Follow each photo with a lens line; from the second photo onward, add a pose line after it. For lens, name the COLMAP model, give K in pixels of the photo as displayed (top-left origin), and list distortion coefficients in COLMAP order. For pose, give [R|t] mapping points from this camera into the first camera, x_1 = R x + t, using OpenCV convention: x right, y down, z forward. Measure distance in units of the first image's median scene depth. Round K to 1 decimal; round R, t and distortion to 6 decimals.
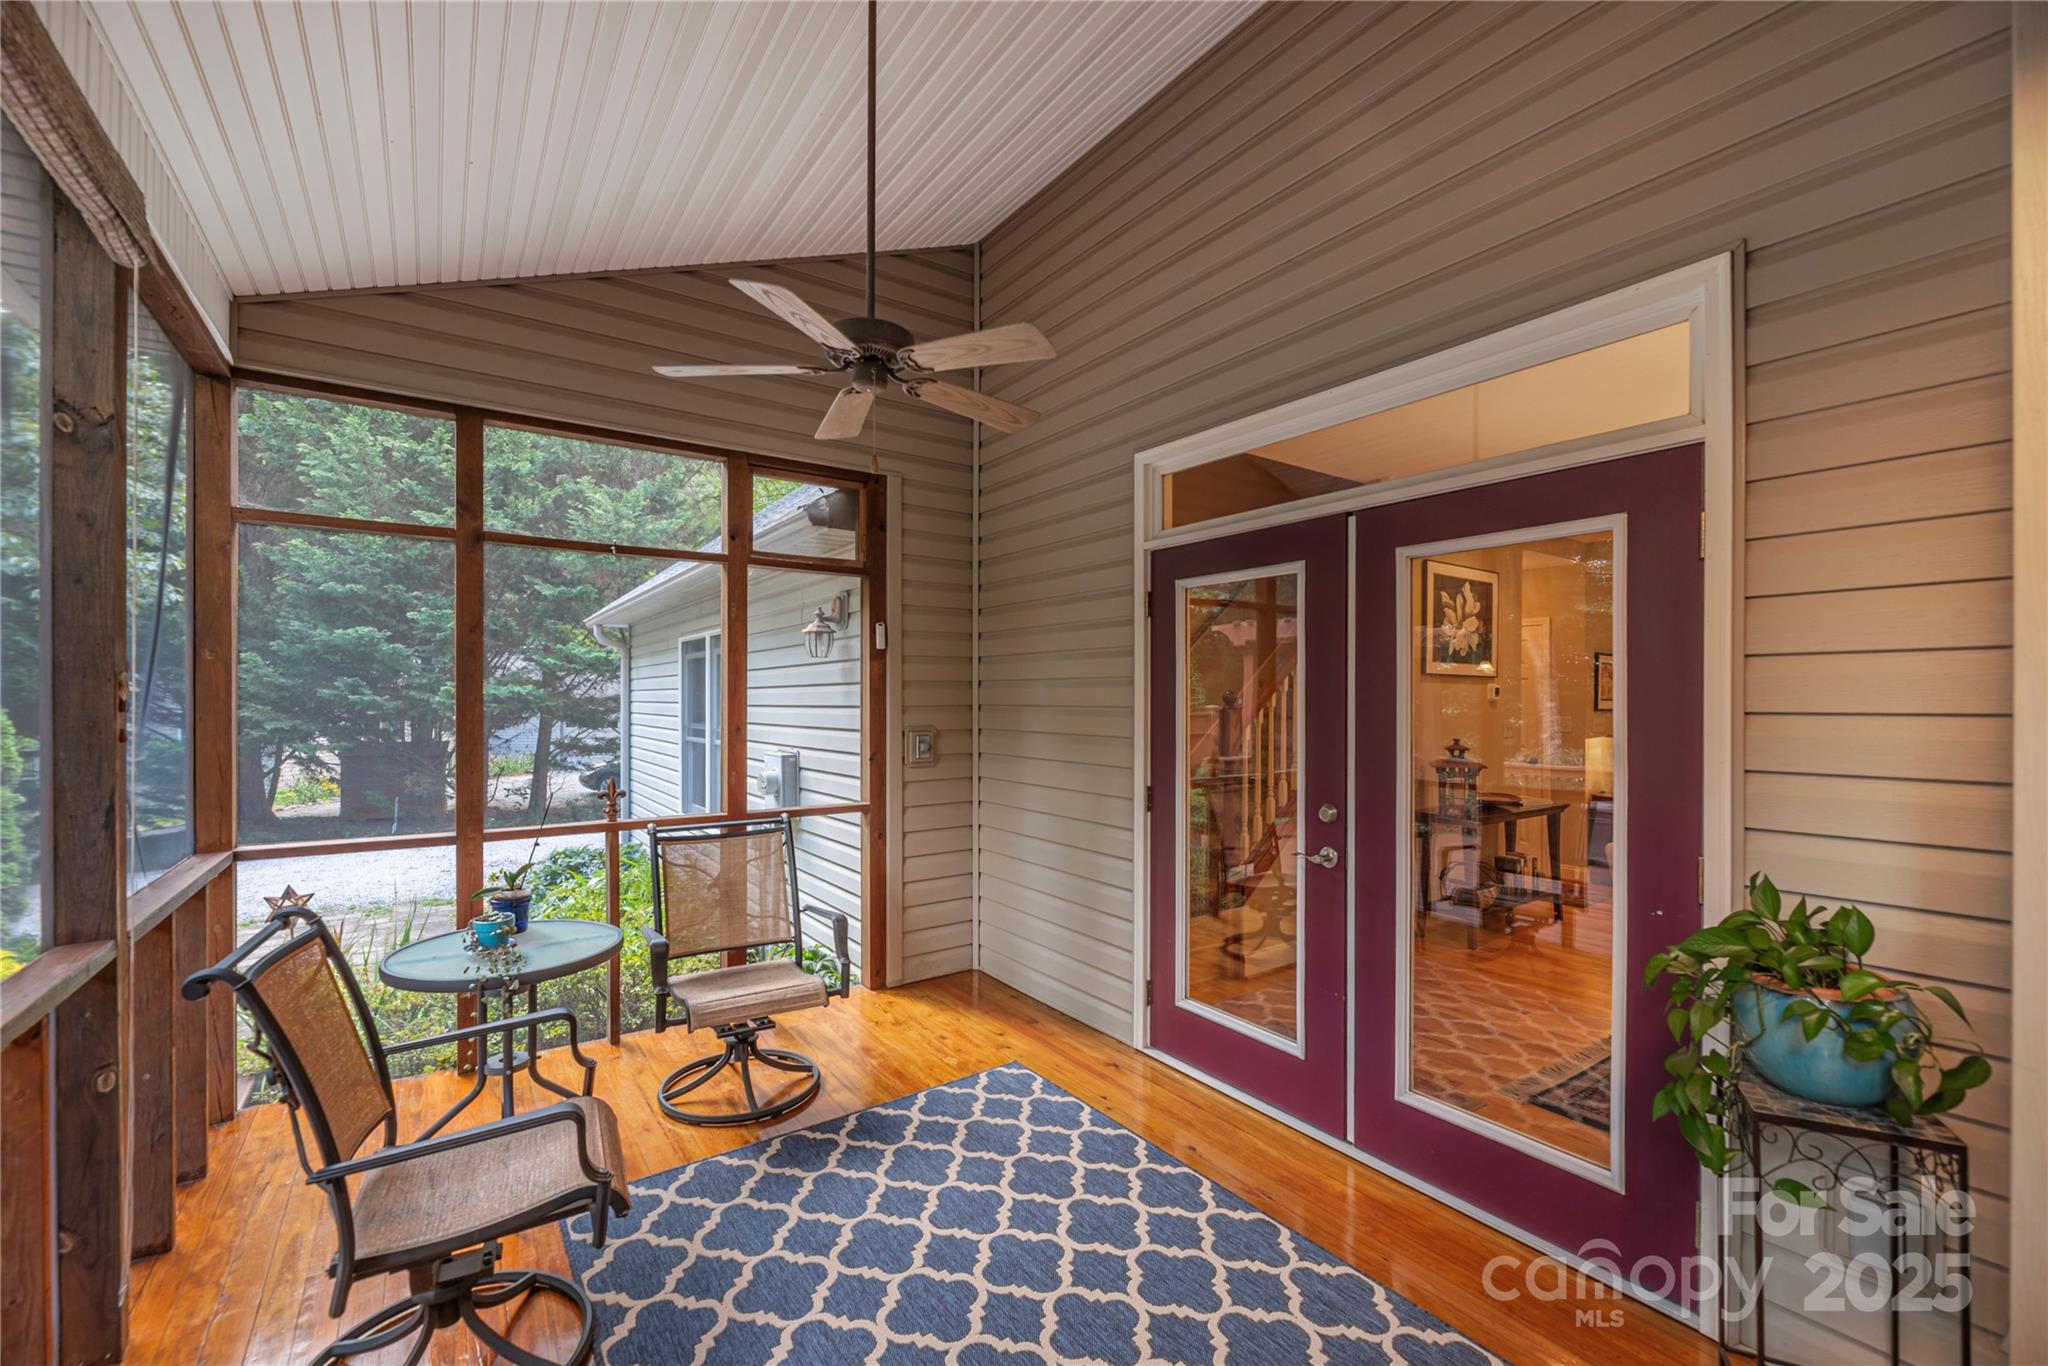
lens RADIAL K [[826.6, 0, 1017.6], [0, 826.6, 697.1], [0, 0, 1]] dist [-0.001546, -0.000096]
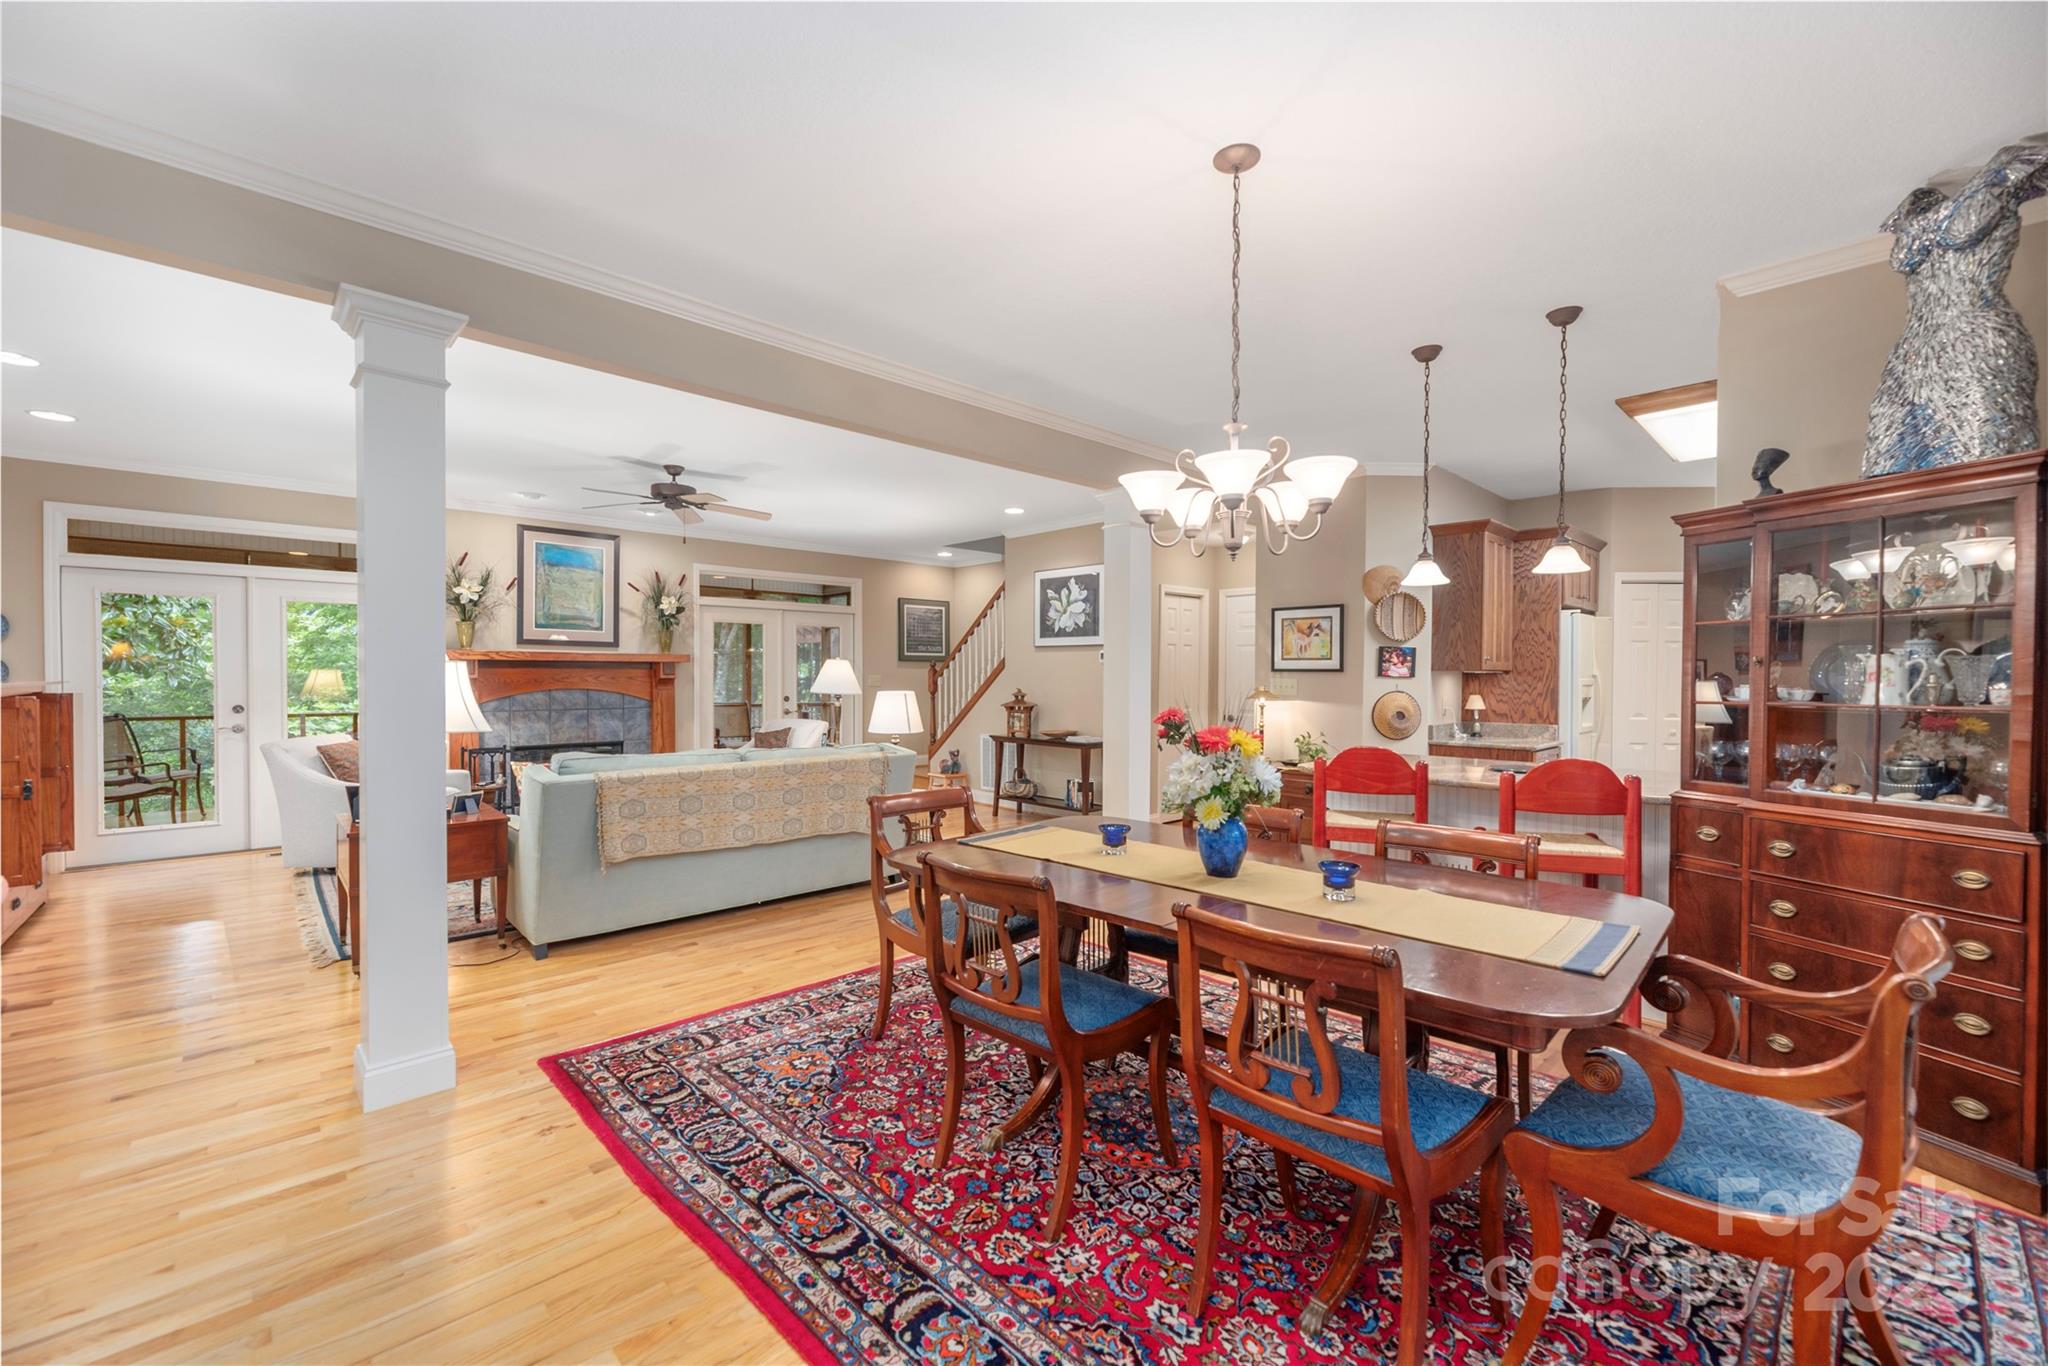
lens RADIAL K [[830.9, 0, 1032.8], [0, 830.9, 680.6], [0, 0, 1]] dist [-0.000033, -0.000062]
pose [[0.164103, 0.005133, -0.986430, 0.710214], [-0.000751, 0.999987, 0.005079, 0.010066], [0.986443, -0.000093, 0.164105, 0.258768]]
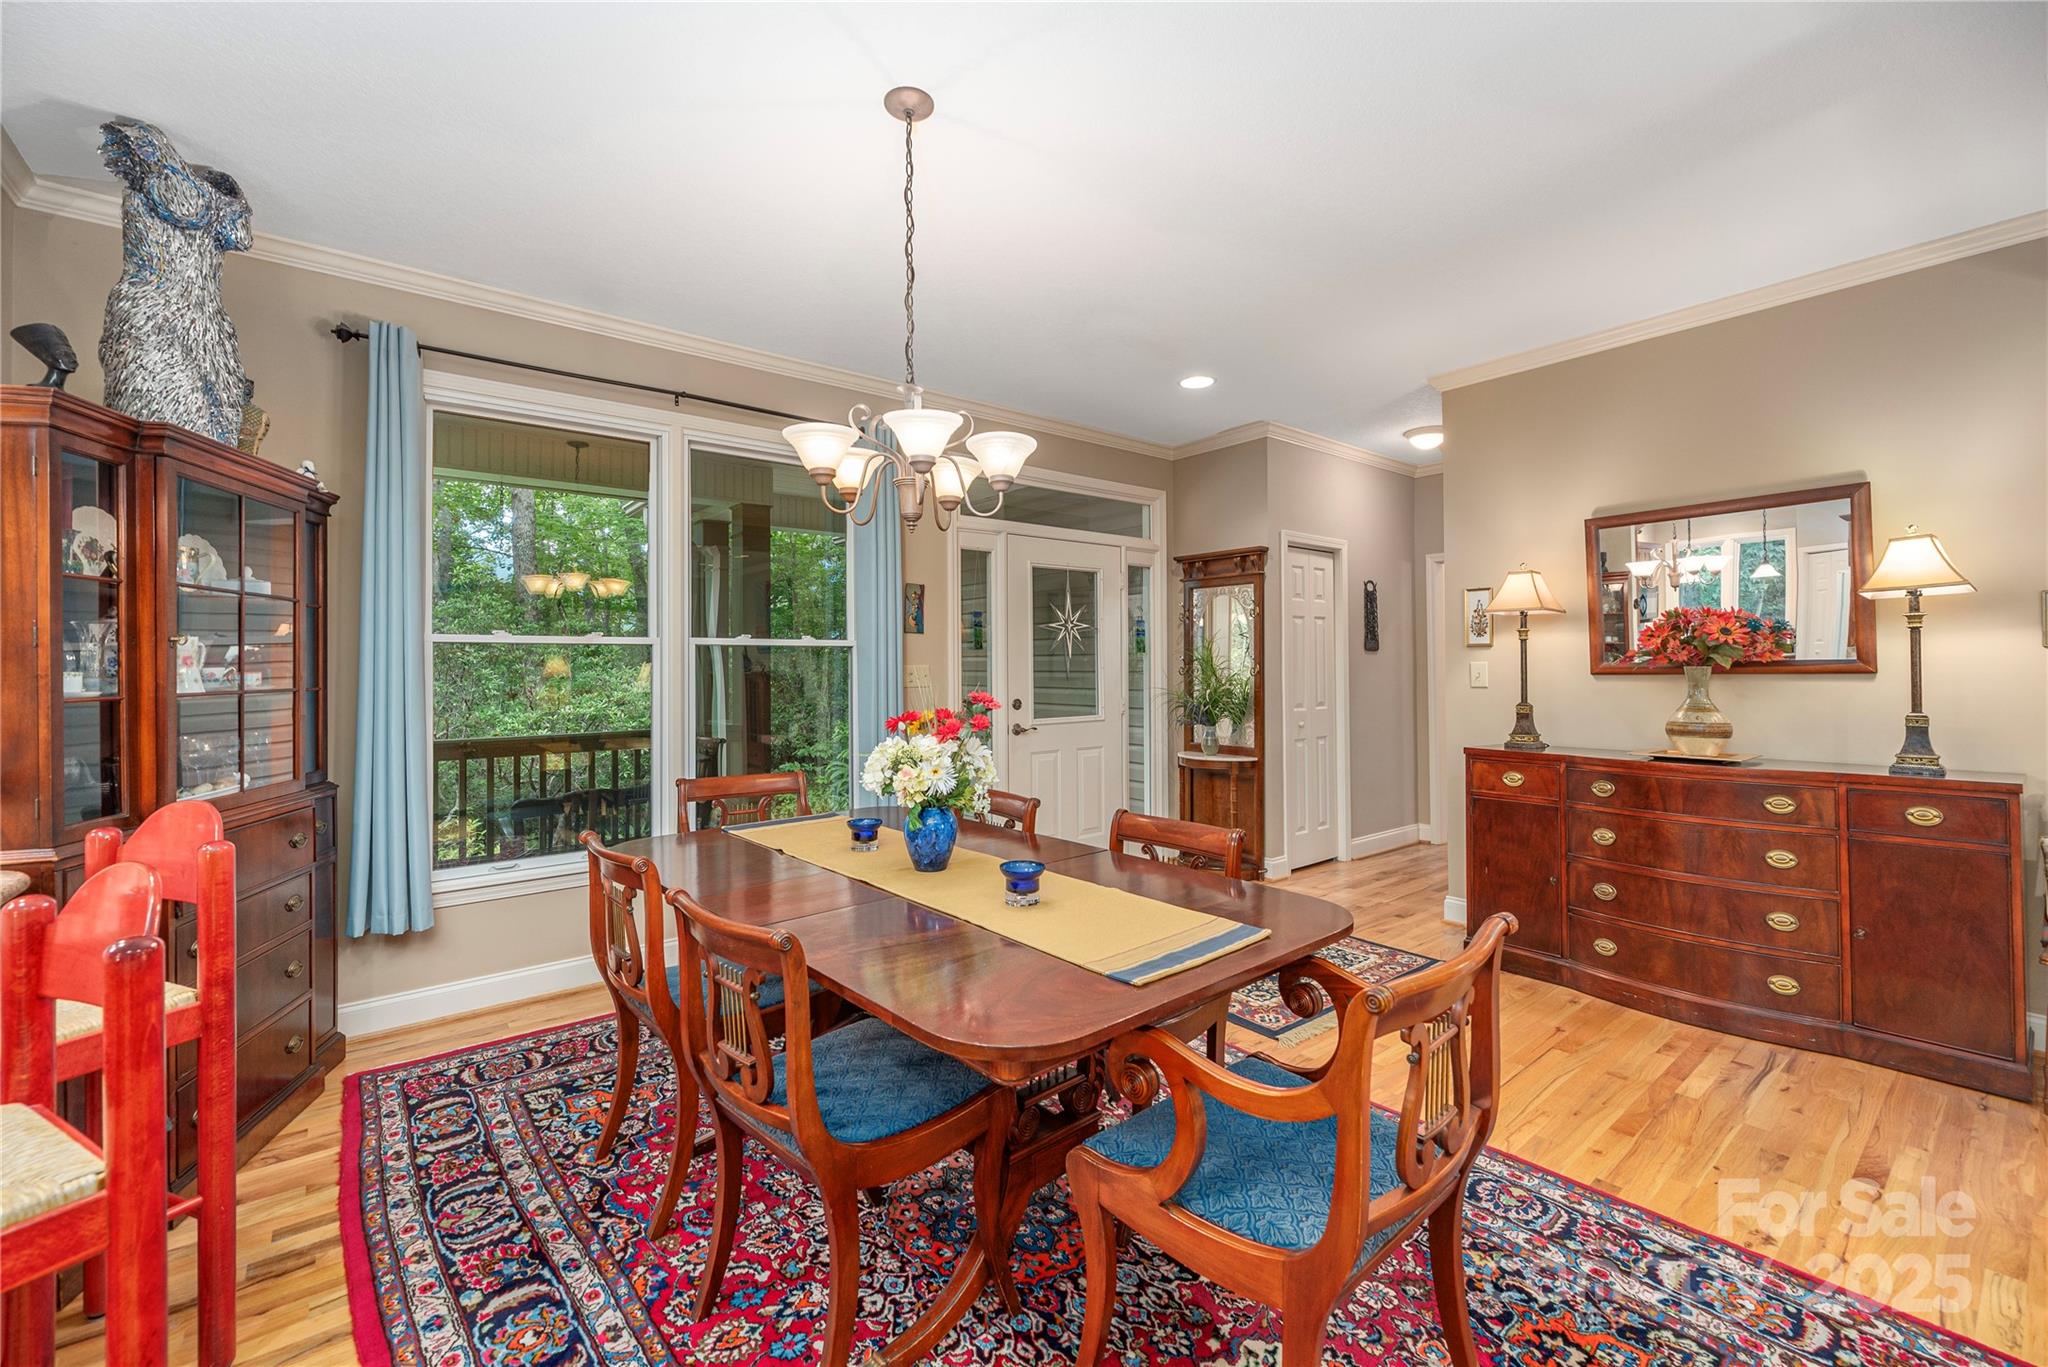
lens RADIAL K [[806.7, 0, 1014.5], [0, 806.7, 670.9], [0, 0, 1]] dist [-0.024056, 0.000157]
pose [[-0.059262, -0.005204, 0.998229, 0.422285], [0.004195, 0.999976, 0.005462, 0.011423], [-0.998234, 0.004512, -0.059239, 0.312755]]
